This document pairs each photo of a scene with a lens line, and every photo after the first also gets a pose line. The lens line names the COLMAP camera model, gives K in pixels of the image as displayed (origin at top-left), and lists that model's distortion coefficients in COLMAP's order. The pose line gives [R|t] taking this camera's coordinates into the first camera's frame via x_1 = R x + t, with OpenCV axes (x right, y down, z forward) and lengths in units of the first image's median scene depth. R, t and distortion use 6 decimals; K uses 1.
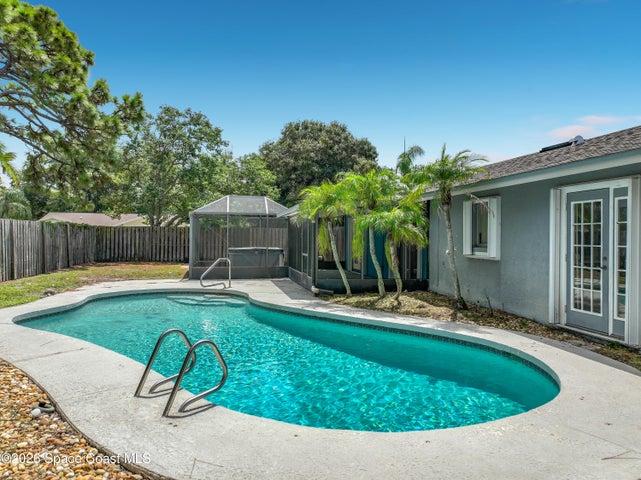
lens RADIAL K [[465.8, 0, 320.5], [0, 465.8, 240.0], [0, 0, 1]] dist [0.005669, 0.005656]
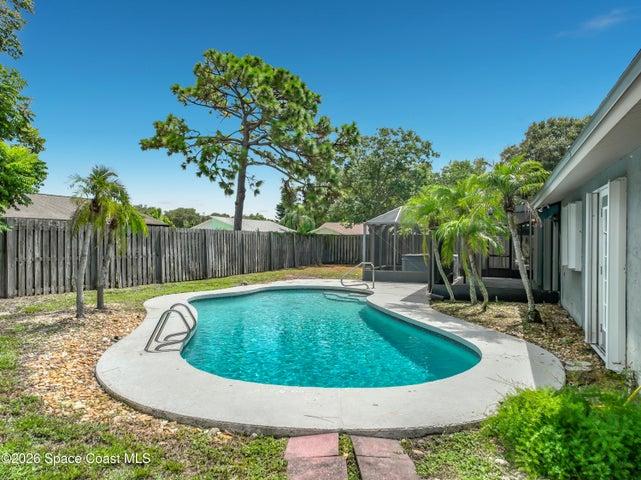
lens RADIAL K [[464.0, 0, 320.5], [0, 464.0, 240.0], [0, 0, 1]] dist [0.004465, 0.001527]
pose [[0.828943, 0.000224, -0.559333, 0.222256], [-0.008395, 0.999892, -0.012042, -0.001270], [0.559271, 0.014678, 0.828855, -0.010616]]
